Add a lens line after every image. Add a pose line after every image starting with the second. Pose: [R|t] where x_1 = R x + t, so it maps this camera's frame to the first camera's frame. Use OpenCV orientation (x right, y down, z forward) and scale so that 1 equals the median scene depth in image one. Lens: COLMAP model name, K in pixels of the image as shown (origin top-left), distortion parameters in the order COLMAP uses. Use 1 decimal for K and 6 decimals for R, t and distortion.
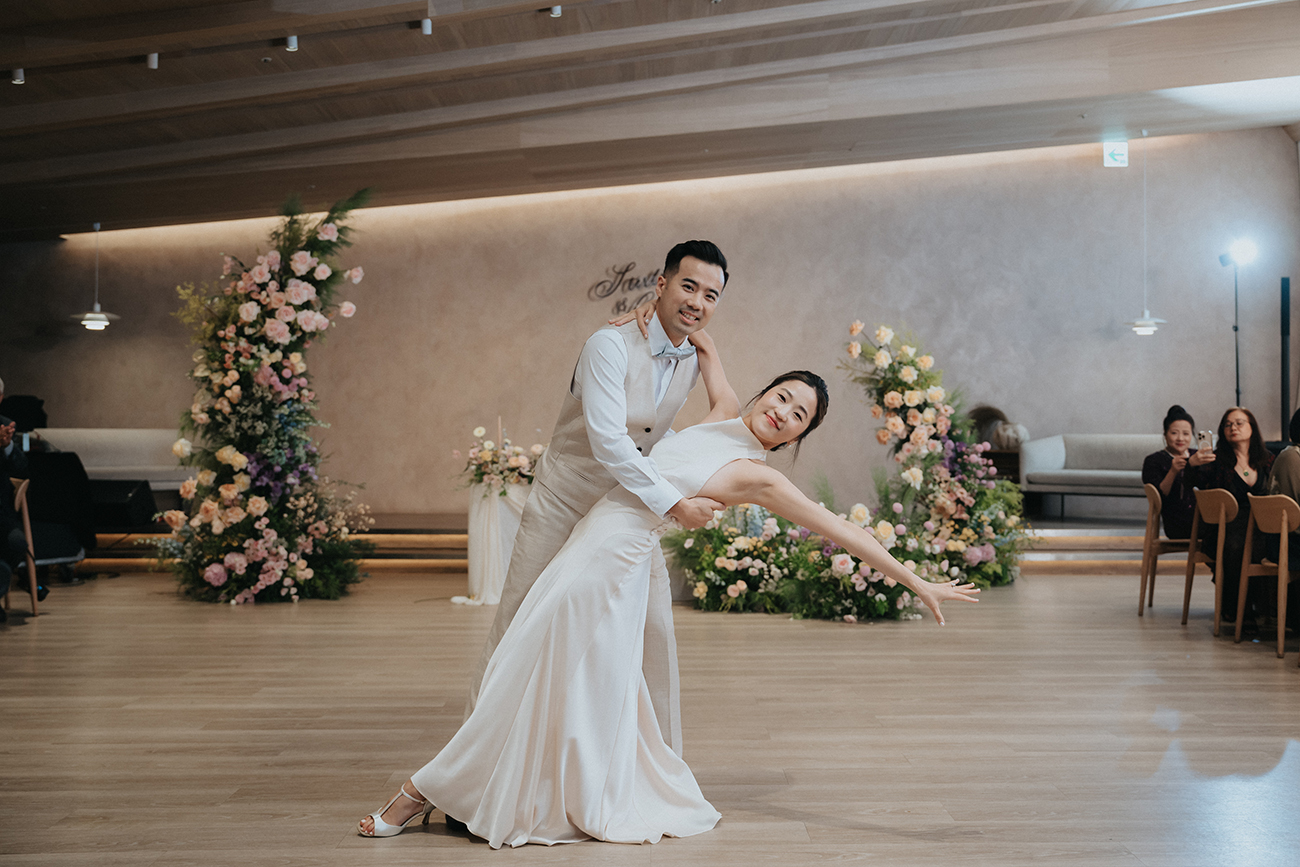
lens RADIAL K [[1367.5, 0, 726.3], [0, 1367.5, 404.4], [0, 0, 1]] dist [-0.022073, -0.005597]
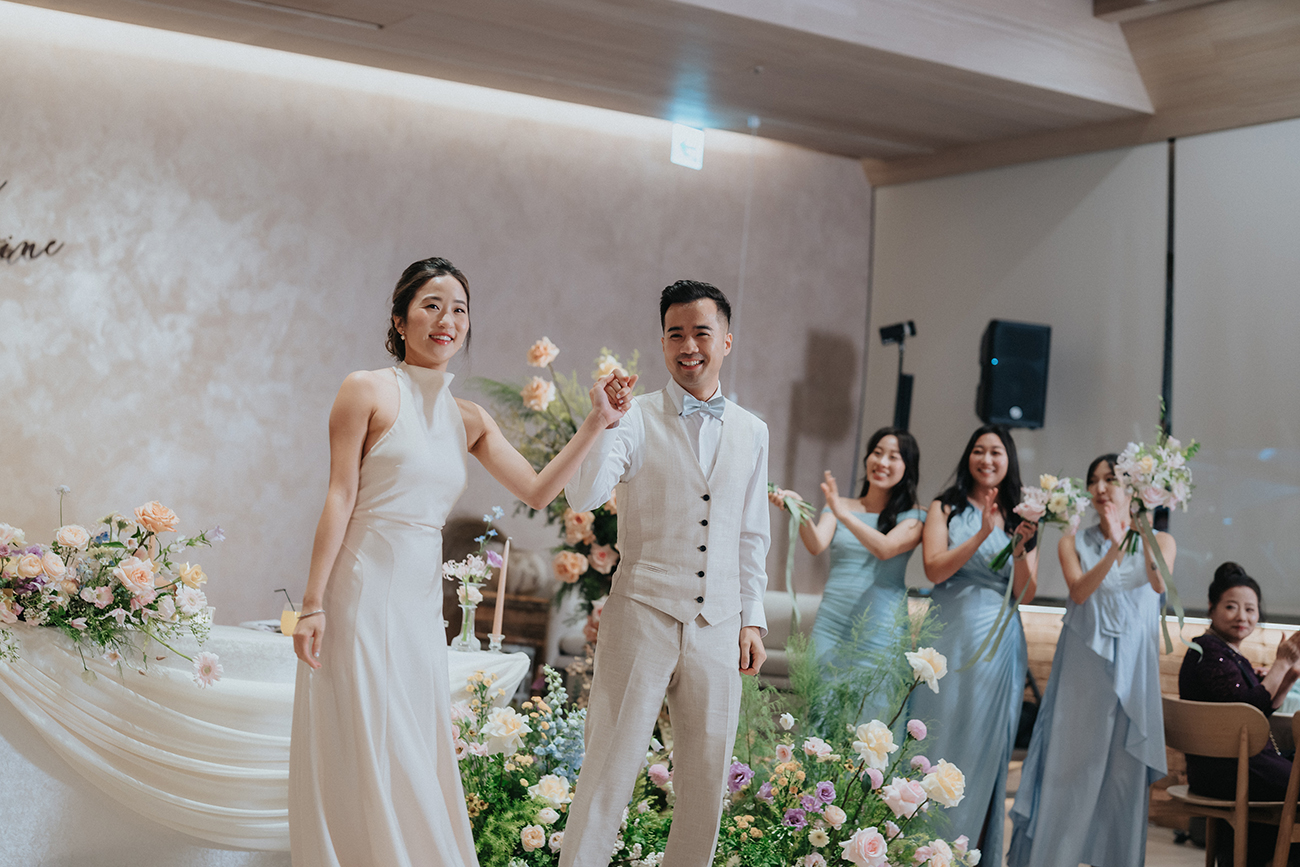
lens RADIAL K [[1791.3, 0, 650.0], [0, 1791.3, 433.5], [0, 0, 1]] dist [-0.006088, -0.002284]
pose [[0.791862, 0.125748, 0.597614, -0.318035], [-0.098121, 0.992055, -0.078730, 0.027907], [-0.602766, 0.003705, 0.797909, 0.499148]]
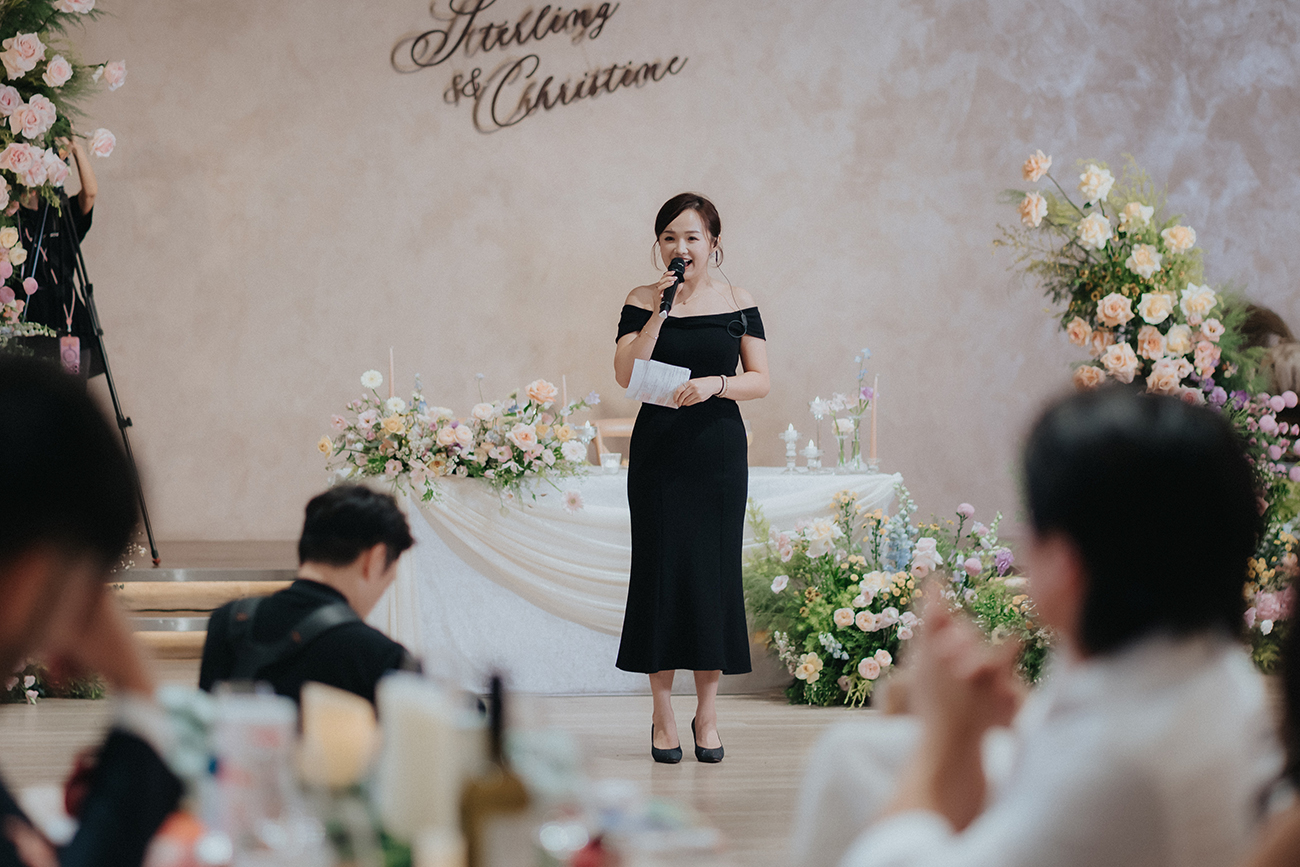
lens RADIAL K [[4637.5, 0, 650.0], [0, 4637.5, 433.5], [0, 0, 1]] dist [-0.117172, 1.735868]
pose [[0.993596, -0.004322, 0.112905, -0.279416], [-0.001459, 0.998694, 0.051068, -0.051178], [-0.112979, -0.050906, 0.992293, -0.802701]]
